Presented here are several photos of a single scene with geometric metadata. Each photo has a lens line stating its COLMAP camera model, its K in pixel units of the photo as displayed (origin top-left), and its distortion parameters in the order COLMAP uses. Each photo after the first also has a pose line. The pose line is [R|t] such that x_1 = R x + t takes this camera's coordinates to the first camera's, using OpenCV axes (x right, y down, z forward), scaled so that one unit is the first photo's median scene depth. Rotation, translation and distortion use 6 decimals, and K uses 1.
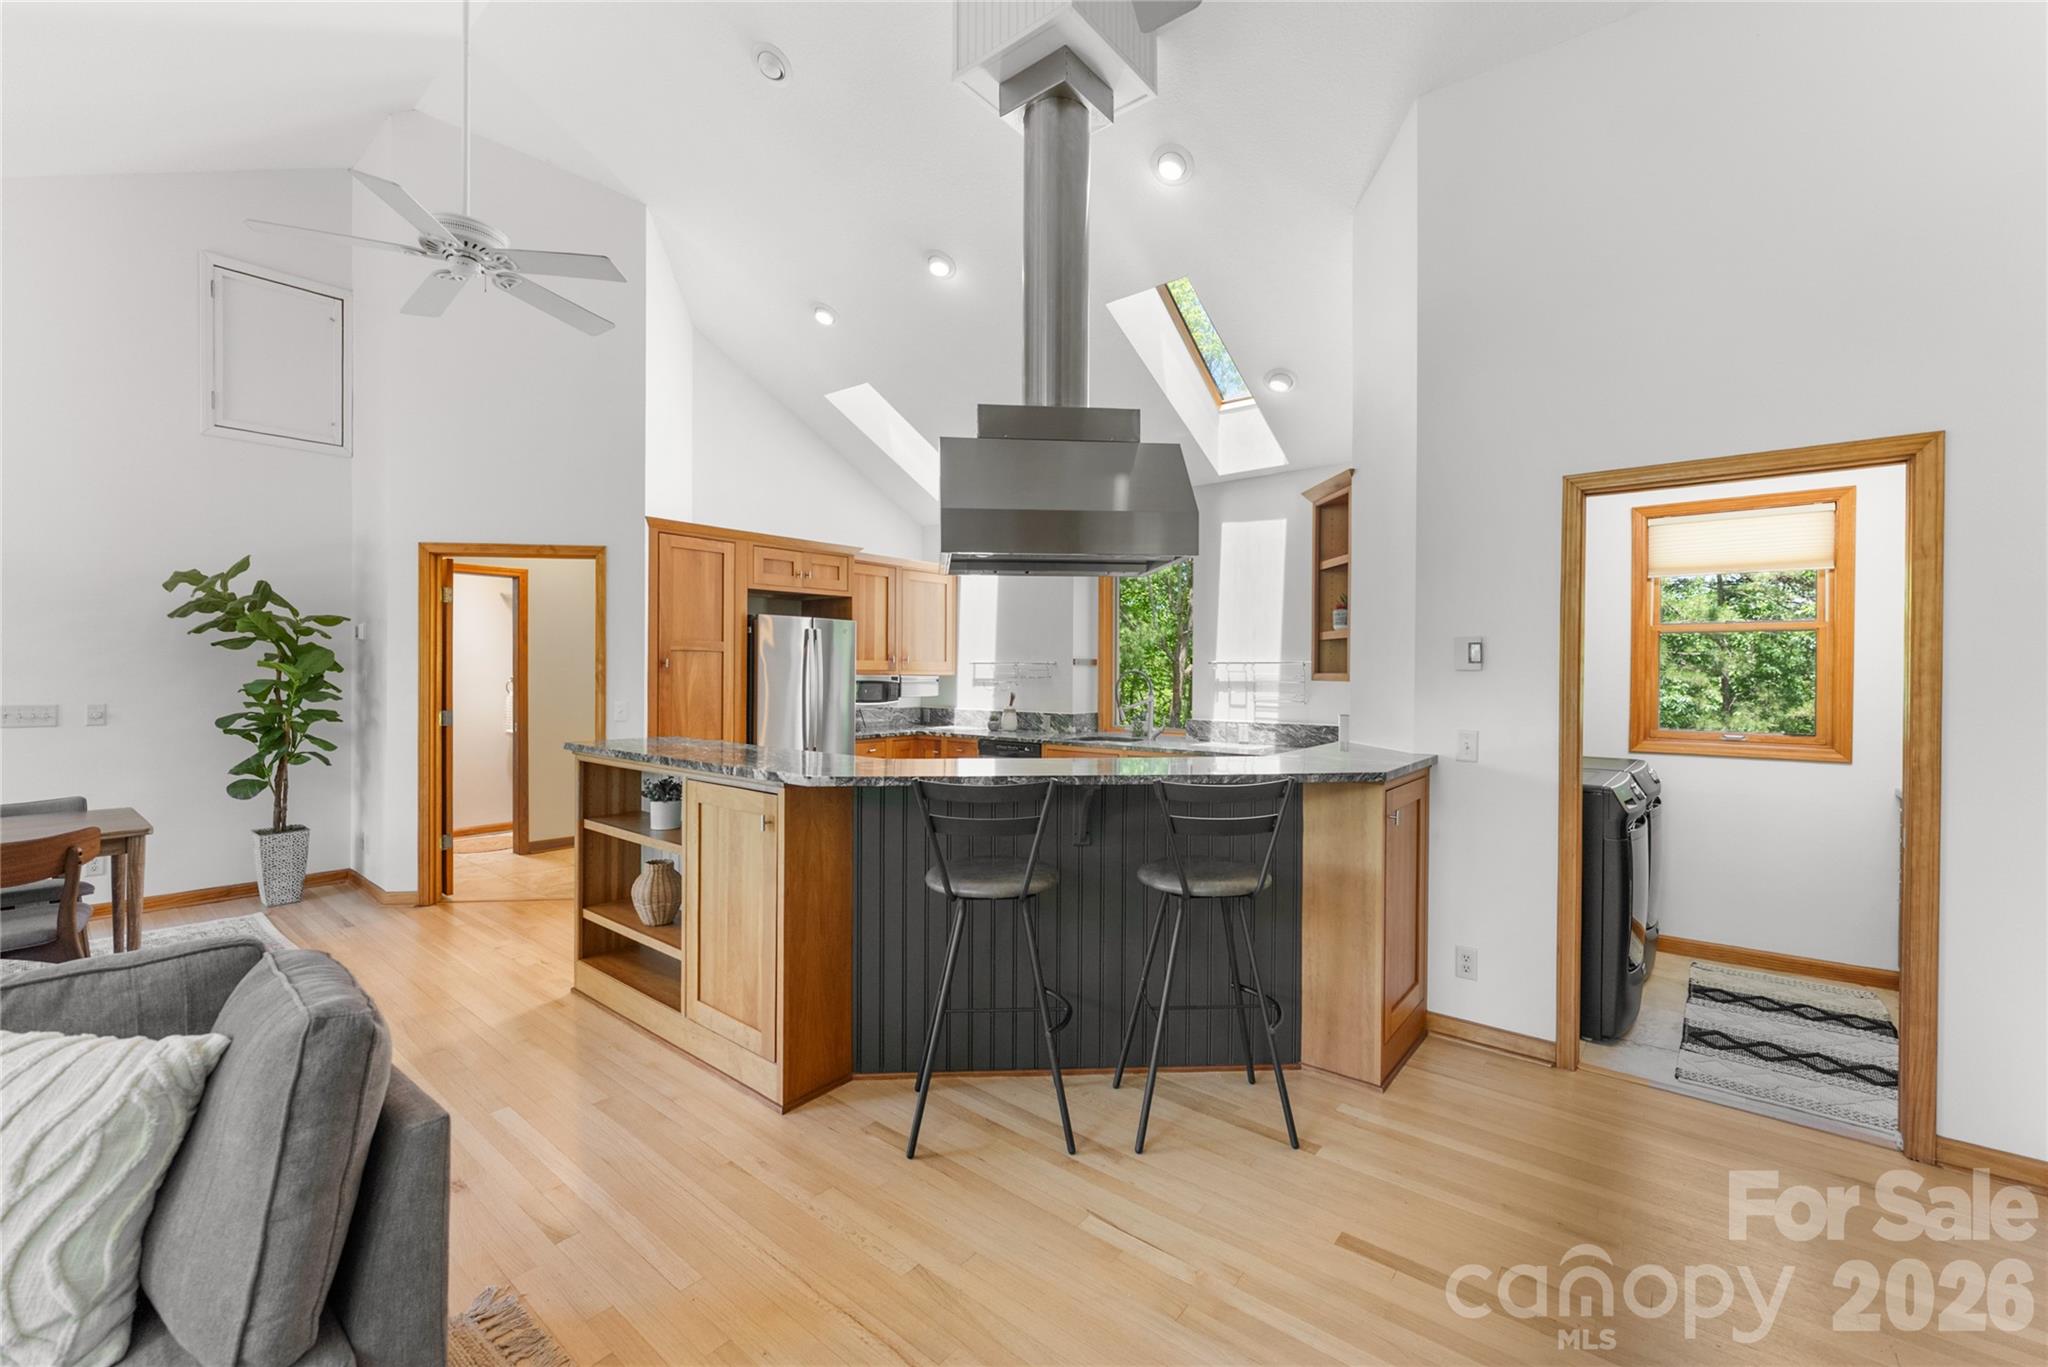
lens RADIAL K [[822.3, 0, 1029.1], [0, 822.3, 675.1], [0, 0, 1]] dist [0.000000, -0.000678]
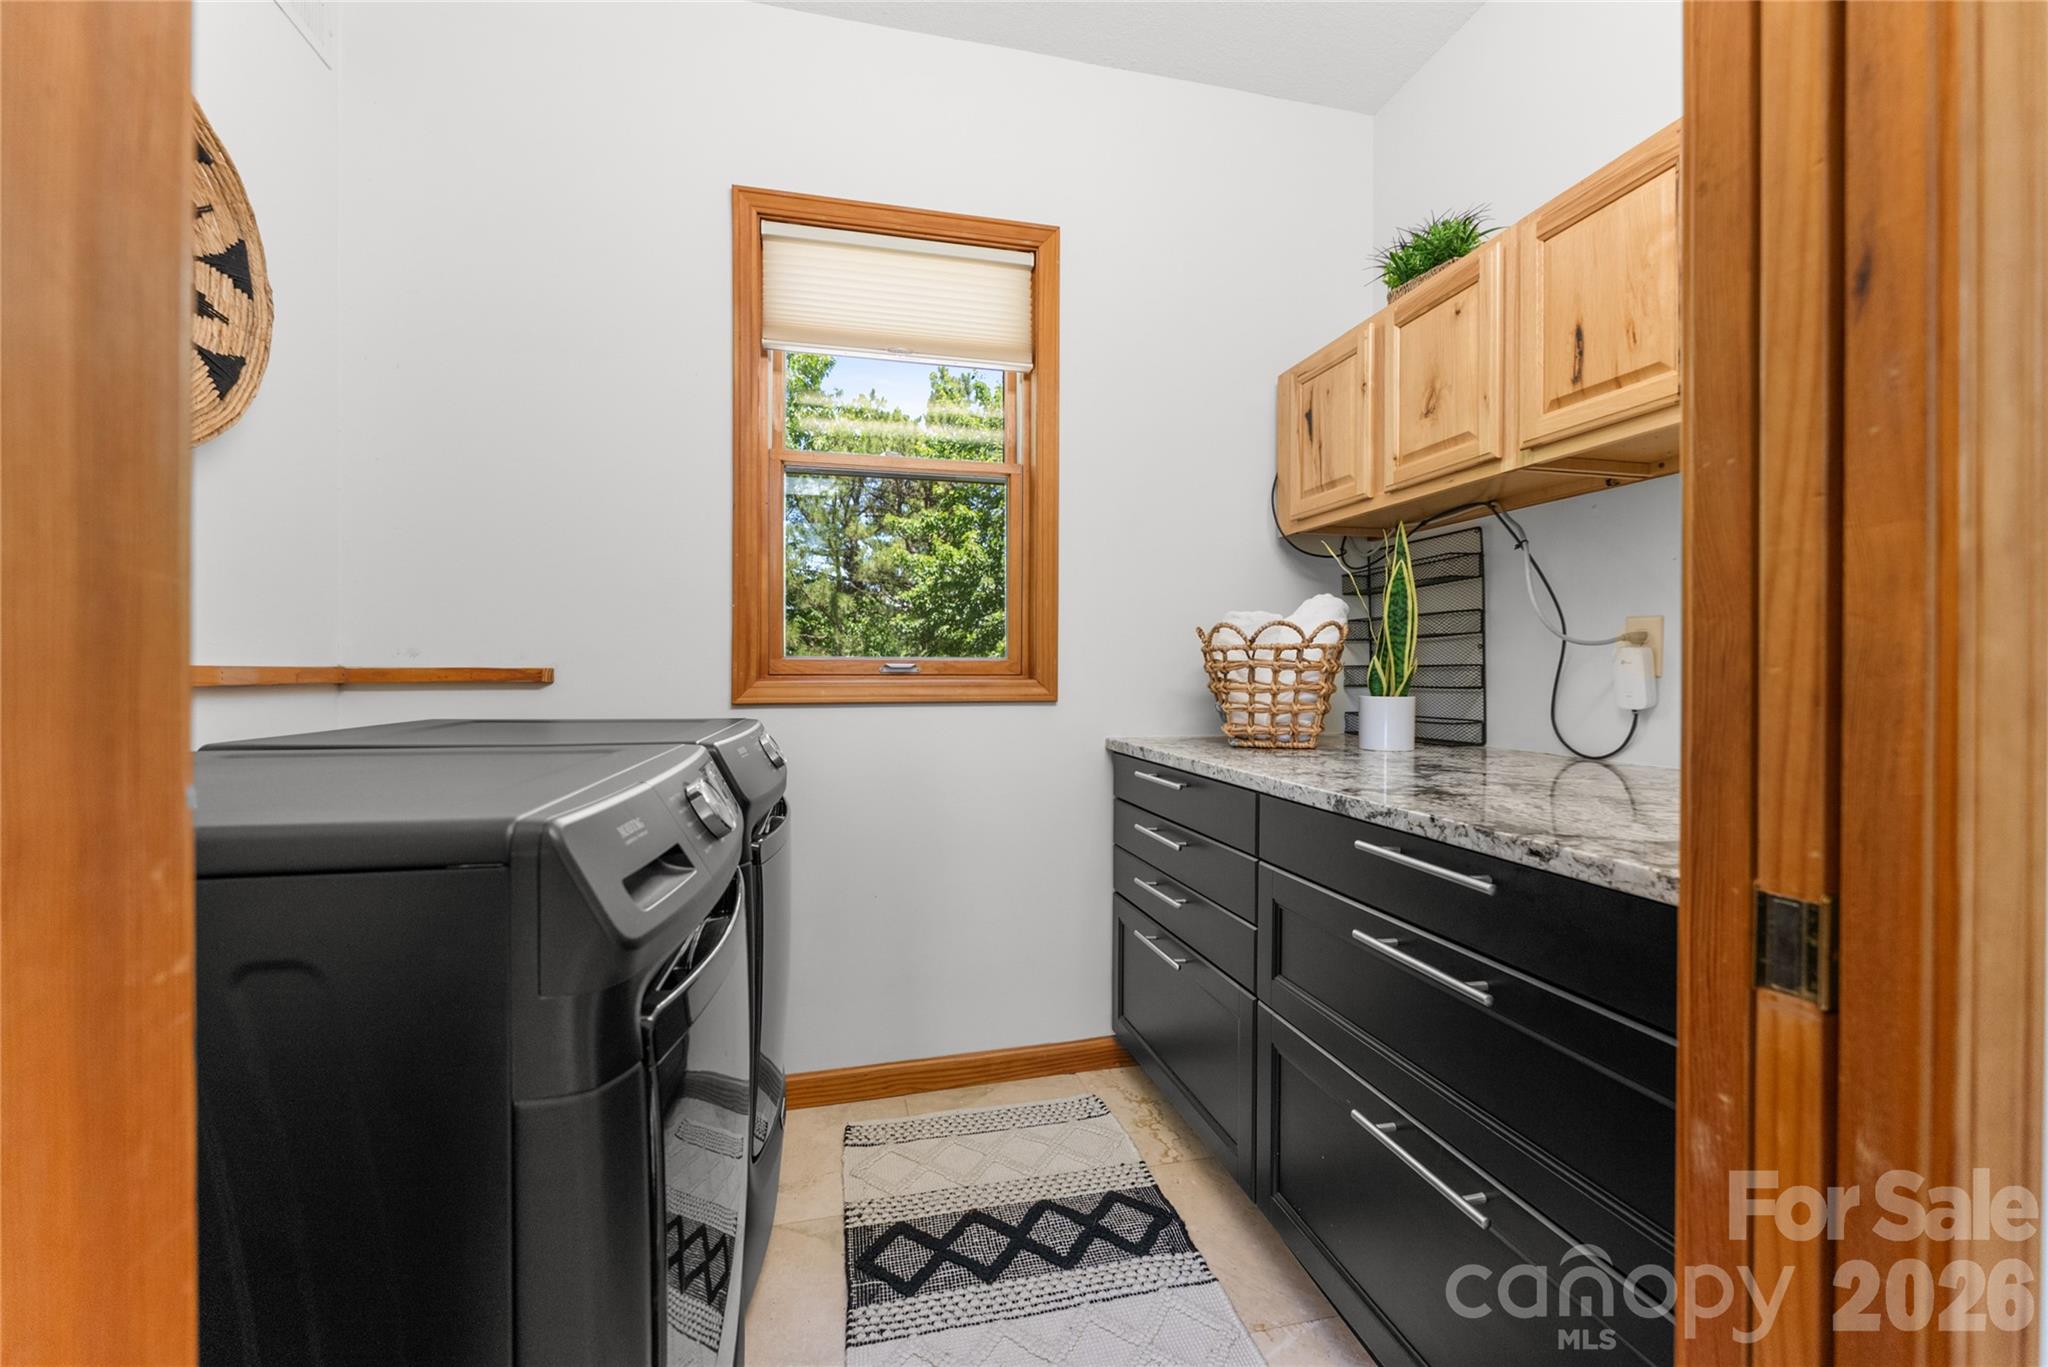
lens RADIAL K [[822.3, 0, 1022.4], [0, 822.3, 680.6], [0, 0, 1]] dist [0.000000, -0.000678]
pose [[0.602549, -0.011816, 0.797994, 0.530930], [0.006411, 0.999930, 0.009965, 0.088104], [-0.798056, -0.000888, 0.602583, 0.682172]]
